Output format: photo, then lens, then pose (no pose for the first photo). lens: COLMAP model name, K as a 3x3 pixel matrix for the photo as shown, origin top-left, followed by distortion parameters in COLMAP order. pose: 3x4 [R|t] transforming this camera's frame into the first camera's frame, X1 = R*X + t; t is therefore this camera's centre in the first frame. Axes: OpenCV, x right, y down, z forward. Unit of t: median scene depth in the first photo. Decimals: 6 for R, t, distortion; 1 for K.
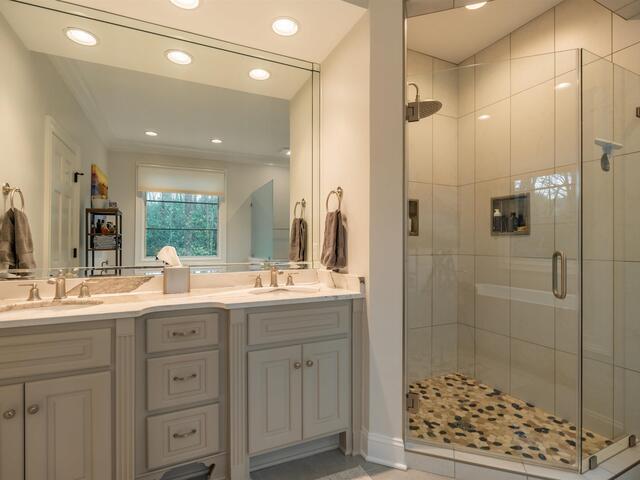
lens RADIAL K [[325.5, 0, 319.8], [0, 325.5, 241.7], [0, 0, 1]] dist [-0.000839, 0.000413]
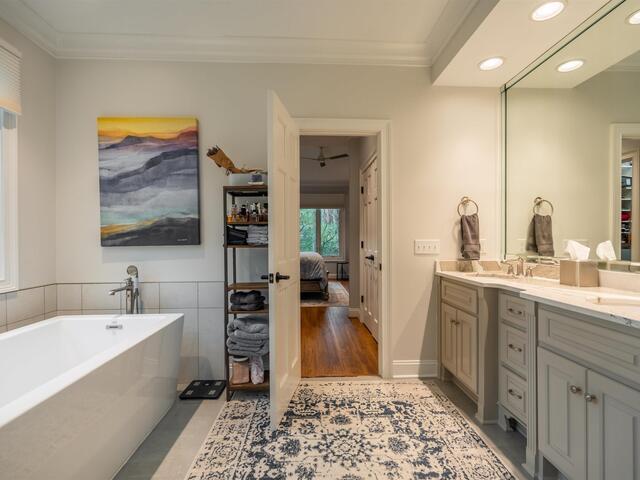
lens RADIAL K [[325.5, 0, 319.8], [0, 325.5, 241.7], [0, 0, 1]] dist [-0.000839, 0.000413]
pose [[-0.376995, 0.006086, -0.926195, 0.945346], [0.005361, 0.999976, 0.004389, 0.011172], [0.926200, -0.003311, -0.377019, 0.754561]]
